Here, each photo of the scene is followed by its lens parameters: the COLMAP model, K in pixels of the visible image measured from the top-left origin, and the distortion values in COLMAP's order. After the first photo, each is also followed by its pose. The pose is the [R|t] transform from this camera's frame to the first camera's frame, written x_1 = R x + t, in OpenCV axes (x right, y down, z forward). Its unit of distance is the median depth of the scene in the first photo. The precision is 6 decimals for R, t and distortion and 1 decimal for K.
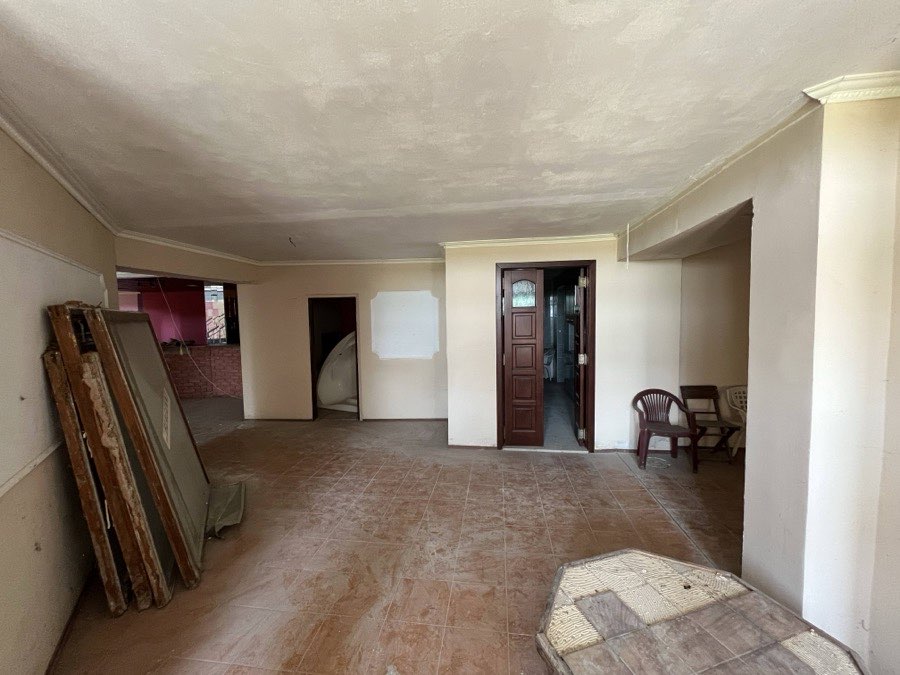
lens RADIAL K [[363.7, 0, 450.0], [0, 363.7, 337.5], [0, 0, 1]] dist [0.001010, 0.000228]
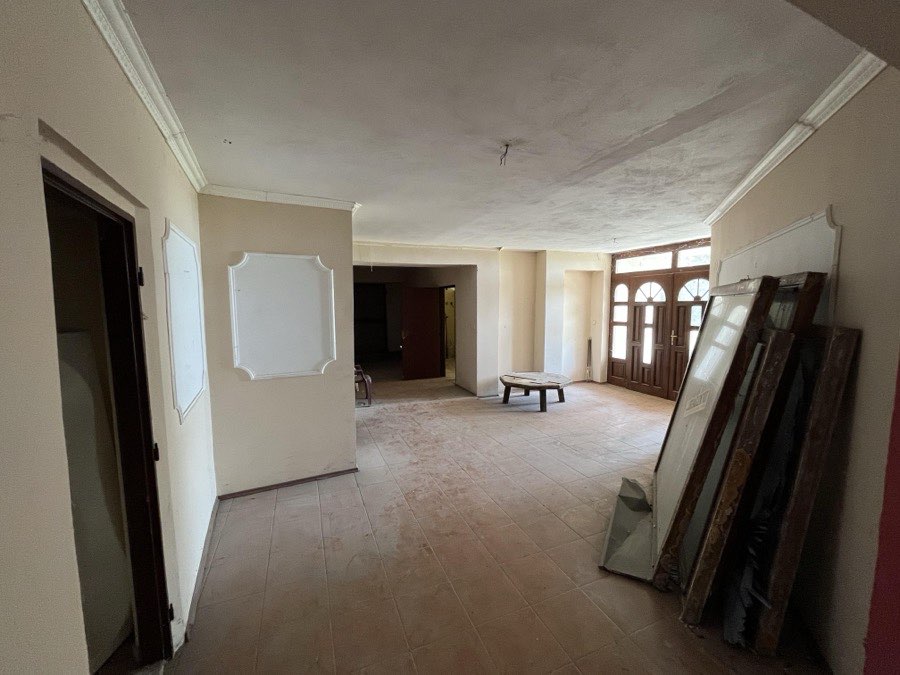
lens RADIAL K [[363.7, 0, 450.0], [0, 363.7, 337.5], [0, 0, 1]] dist [0.001010, 0.000228]
pose [[-0.497499, -0.059127, 0.865447, -0.952259], [0.070779, 0.991581, 0.108431, -0.061671], [-0.864572, 0.115200, -0.489126, 1.478046]]
